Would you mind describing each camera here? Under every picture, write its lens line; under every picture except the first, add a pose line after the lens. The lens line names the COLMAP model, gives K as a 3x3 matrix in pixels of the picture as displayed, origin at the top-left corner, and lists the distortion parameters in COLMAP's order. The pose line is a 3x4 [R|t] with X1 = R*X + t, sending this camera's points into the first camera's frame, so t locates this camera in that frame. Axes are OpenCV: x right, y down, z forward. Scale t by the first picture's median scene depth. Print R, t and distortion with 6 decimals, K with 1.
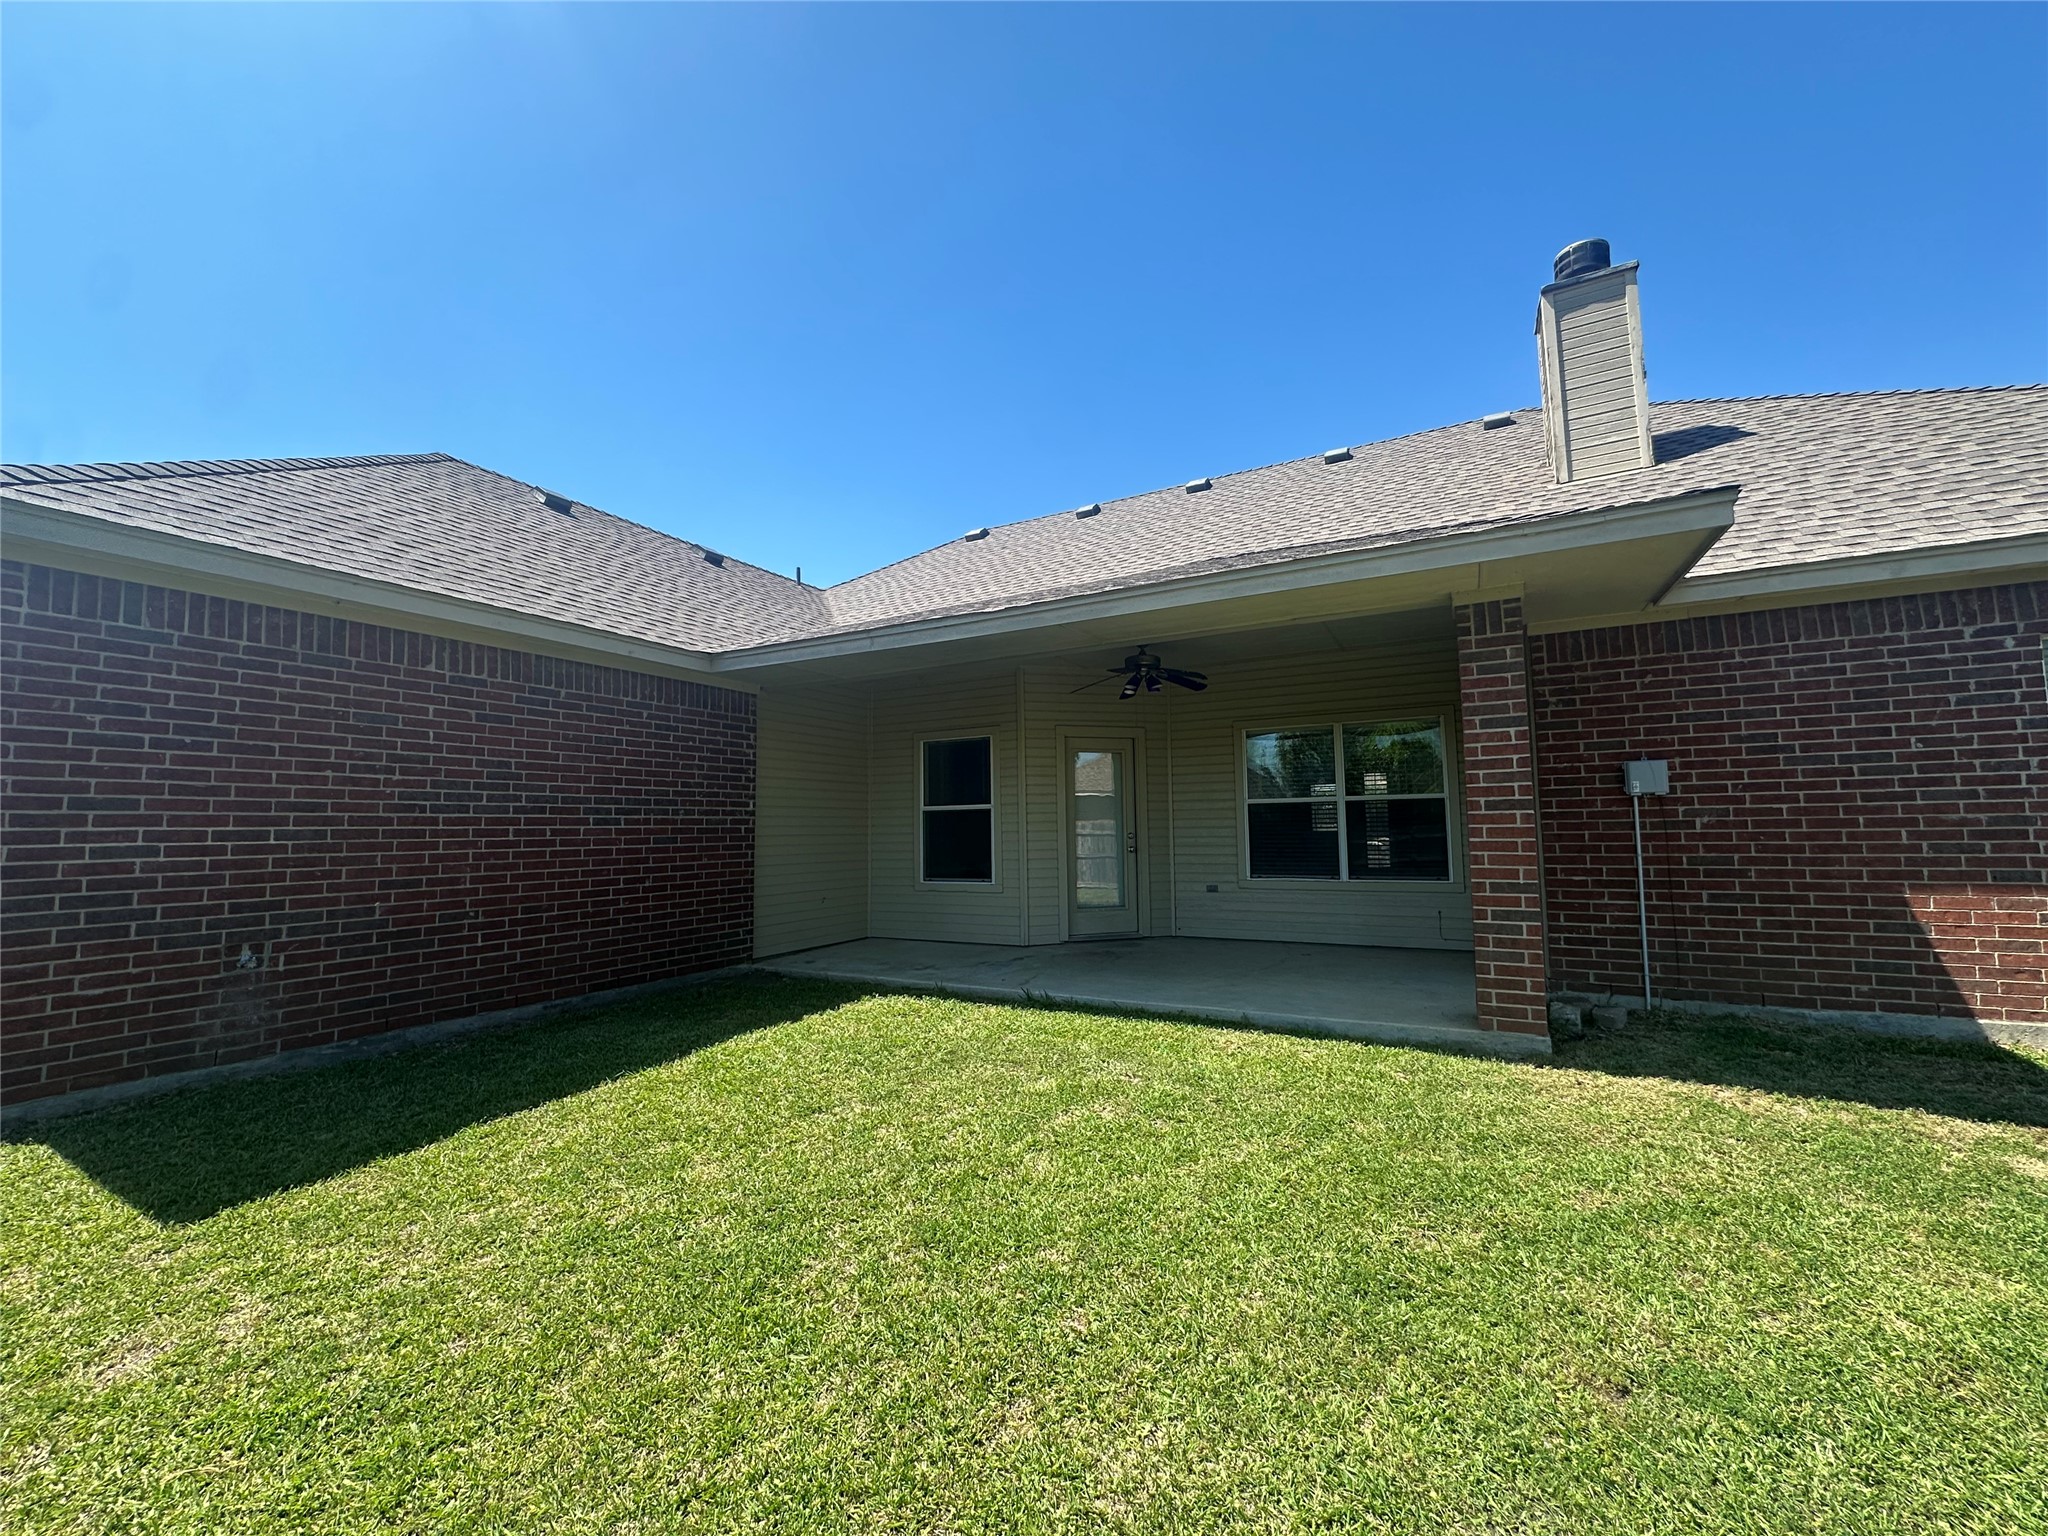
lens RADIAL K [[820.5, 0, 1024.0], [0, 820.5, 768.0], [0, 0, 1]] dist [0.001637, 0.000228]
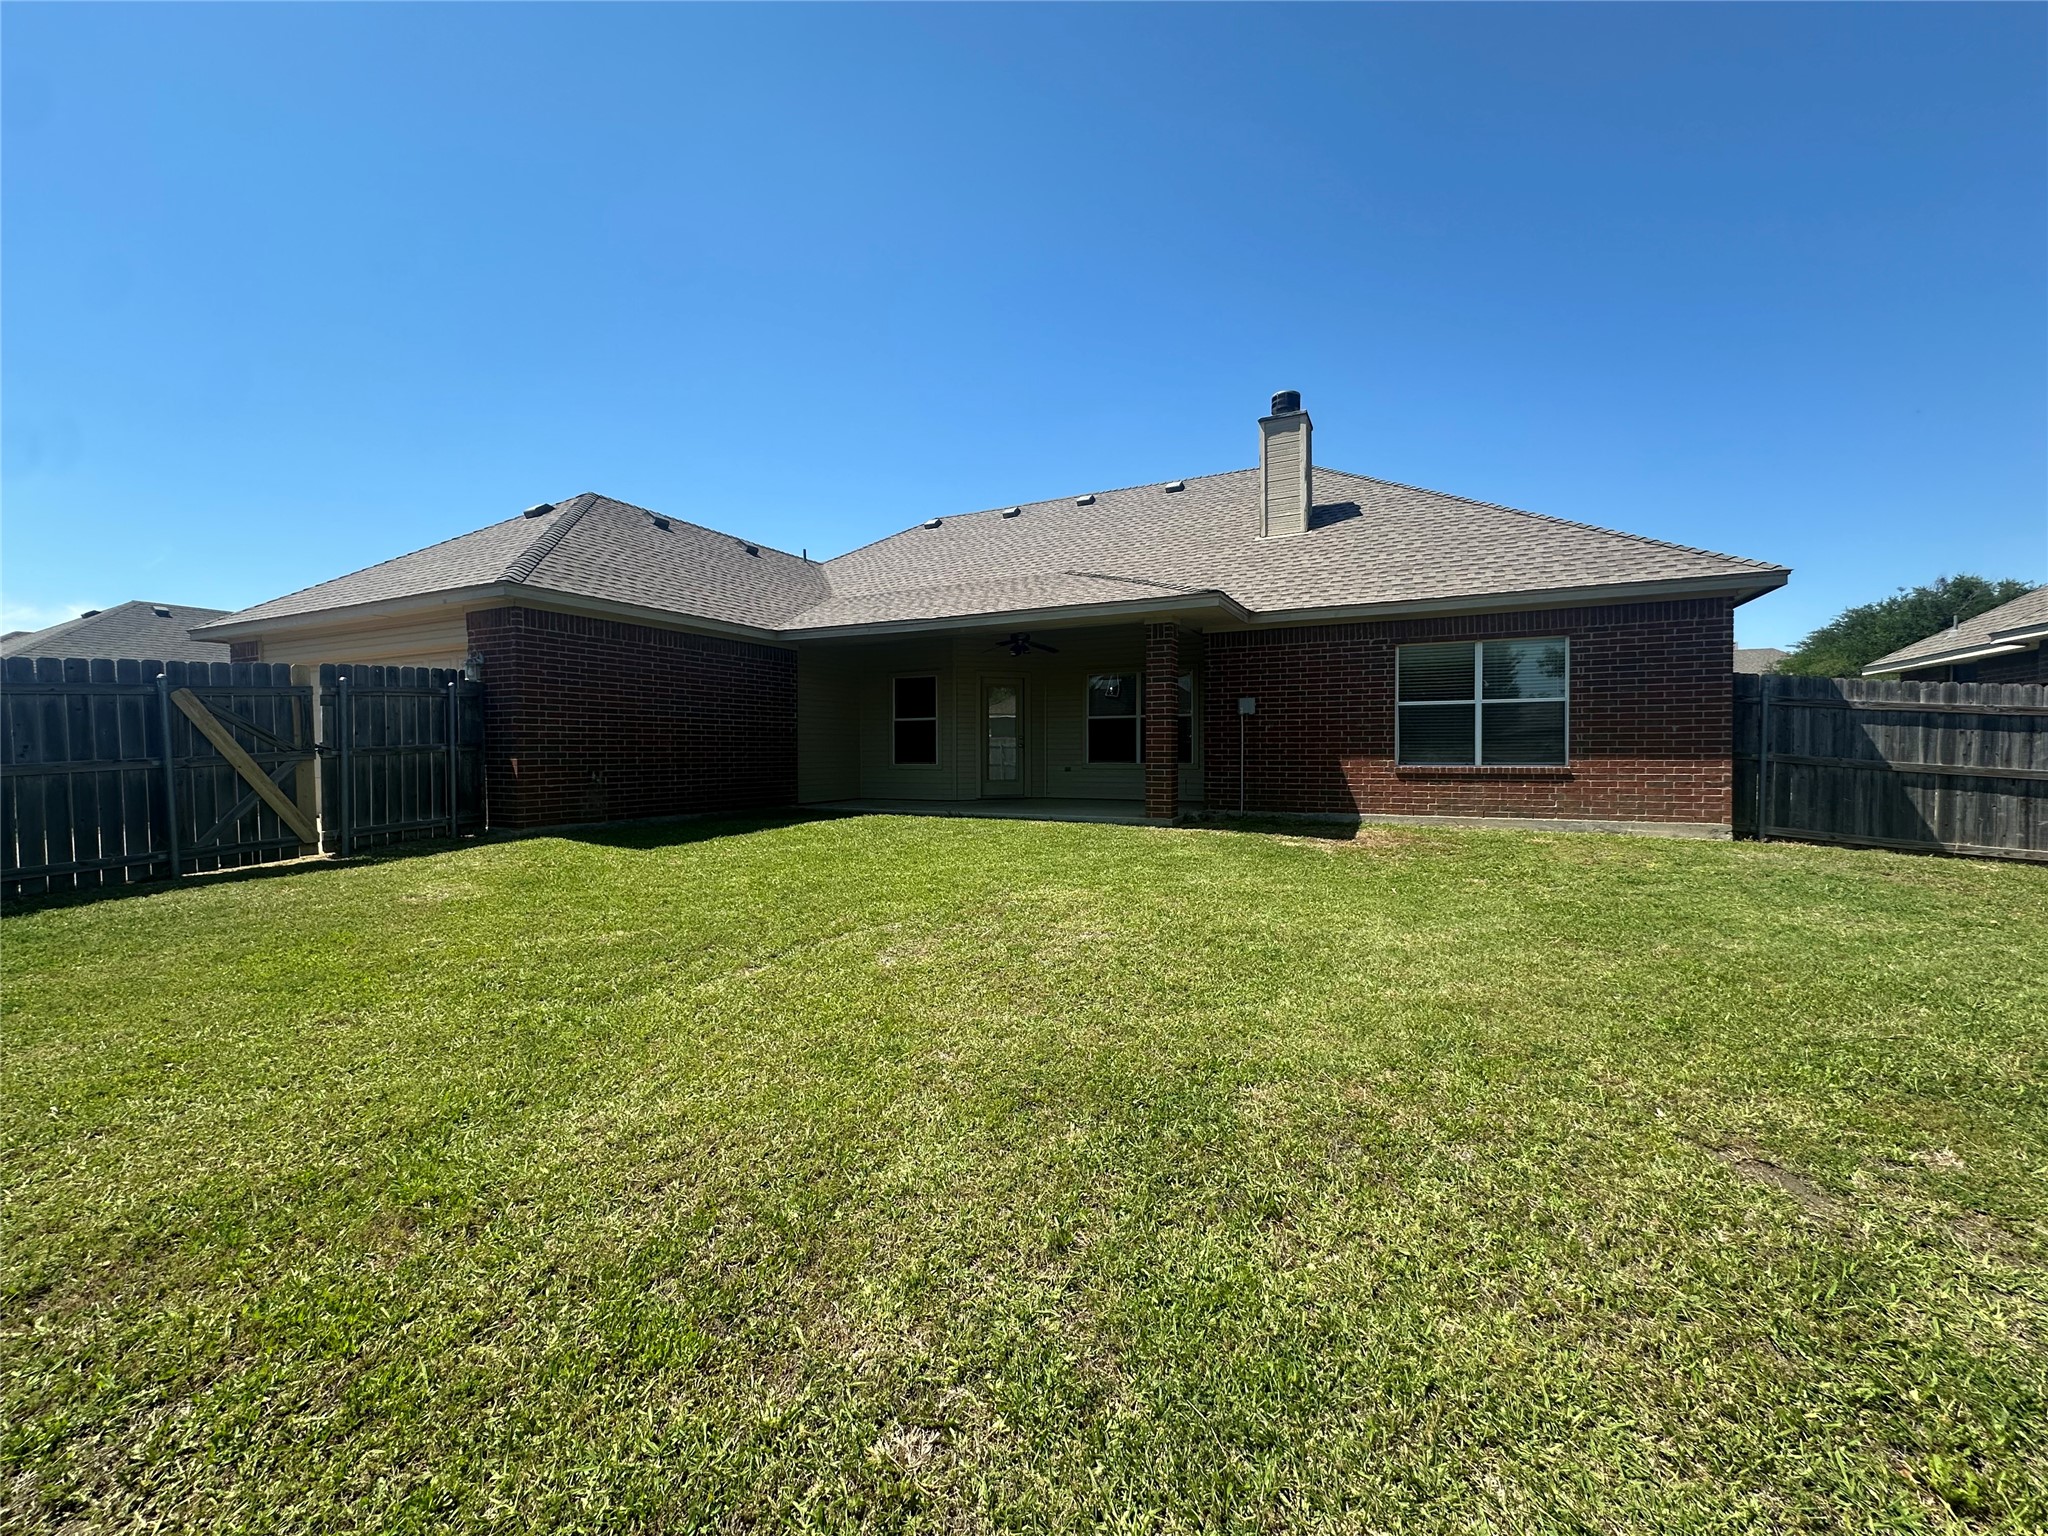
lens RADIAL K [[820.5, 0, 1024.0], [0, 820.5, 768.0], [0, 0, 1]] dist [0.001637, 0.000228]
pose [[0.999175, 0.010476, 0.039234, 0.087524], [-0.014074, 0.995605, 0.092585, -0.012127], [-0.038092, -0.093061, 0.994932, -0.792717]]
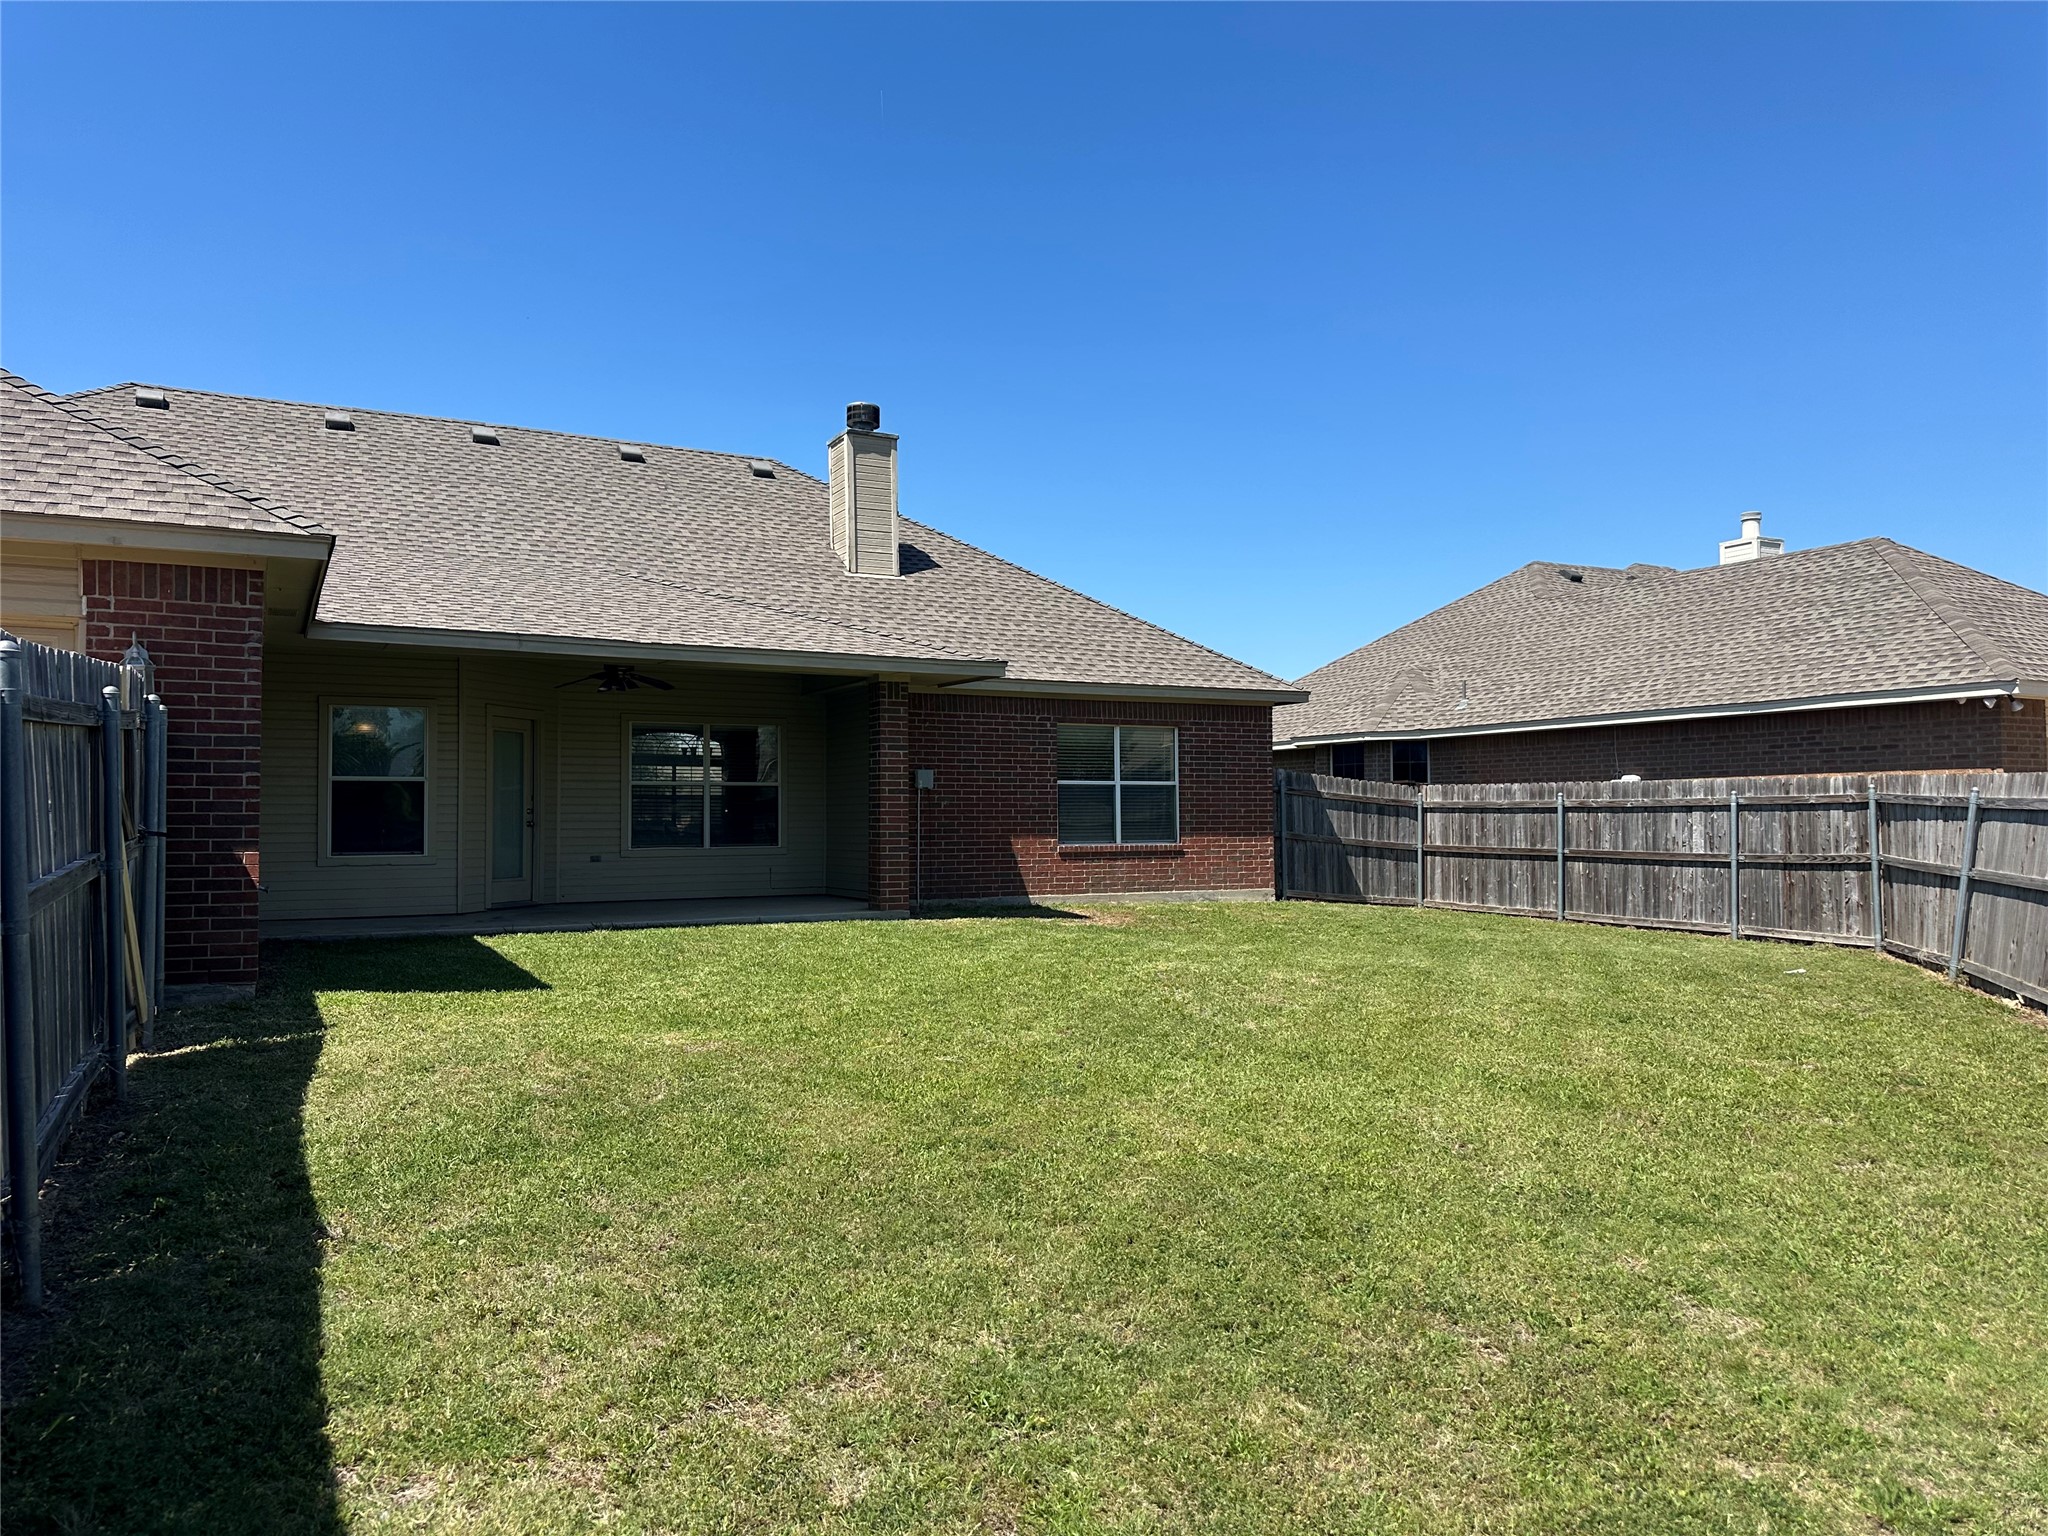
lens RADIAL K [[1445.7, 0, 1024.0], [0, 1445.7, 768.0], [0, 0, 1]] dist [0.034566, -0.002567]
pose [[0.557968, 0.042737, 0.828762, -1.329856], [-0.065101, 0.997850, -0.007627, -0.001745], [-0.827305, -0.049698, 0.559550, -0.728208]]
